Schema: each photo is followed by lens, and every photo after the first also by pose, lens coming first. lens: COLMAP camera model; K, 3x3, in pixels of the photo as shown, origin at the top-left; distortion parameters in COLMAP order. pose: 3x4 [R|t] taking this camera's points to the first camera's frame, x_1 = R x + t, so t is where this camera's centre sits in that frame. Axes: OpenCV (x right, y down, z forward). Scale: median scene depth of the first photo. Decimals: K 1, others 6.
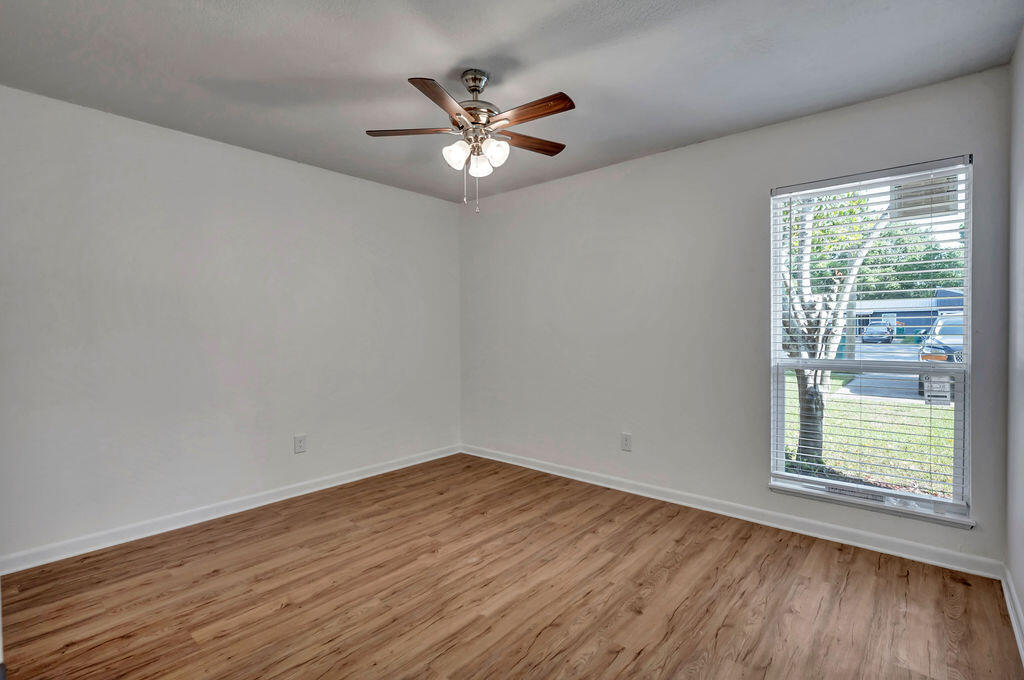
lens RADIAL K [[484.7, 0, 512.0], [0, 484.7, 340.0], [0, 0, 1]] dist [-0.000883, -0.000096]
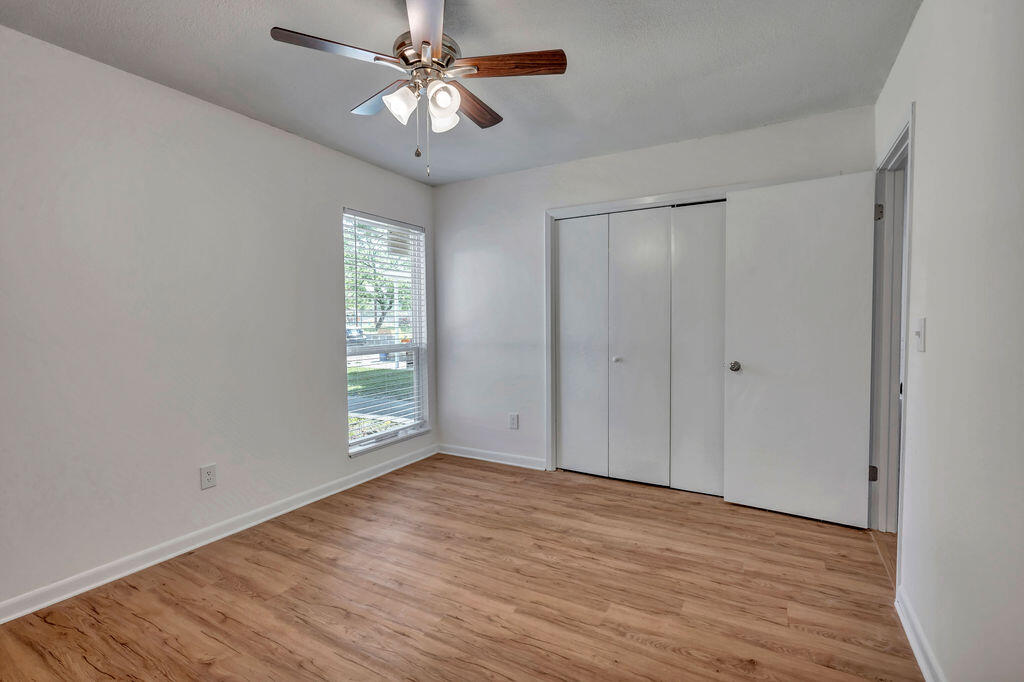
lens RADIAL K [[482.6, 0, 512.0], [0, 482.6, 341.0], [0, 0, 1]] dist [0.000518, -0.000076]
pose [[-0.209176, -0.034359, 0.977274, -0.785051], [0.033211, 0.998556, 0.042215, -0.019469], [-0.977314, 0.041287, -0.207733, 0.925105]]
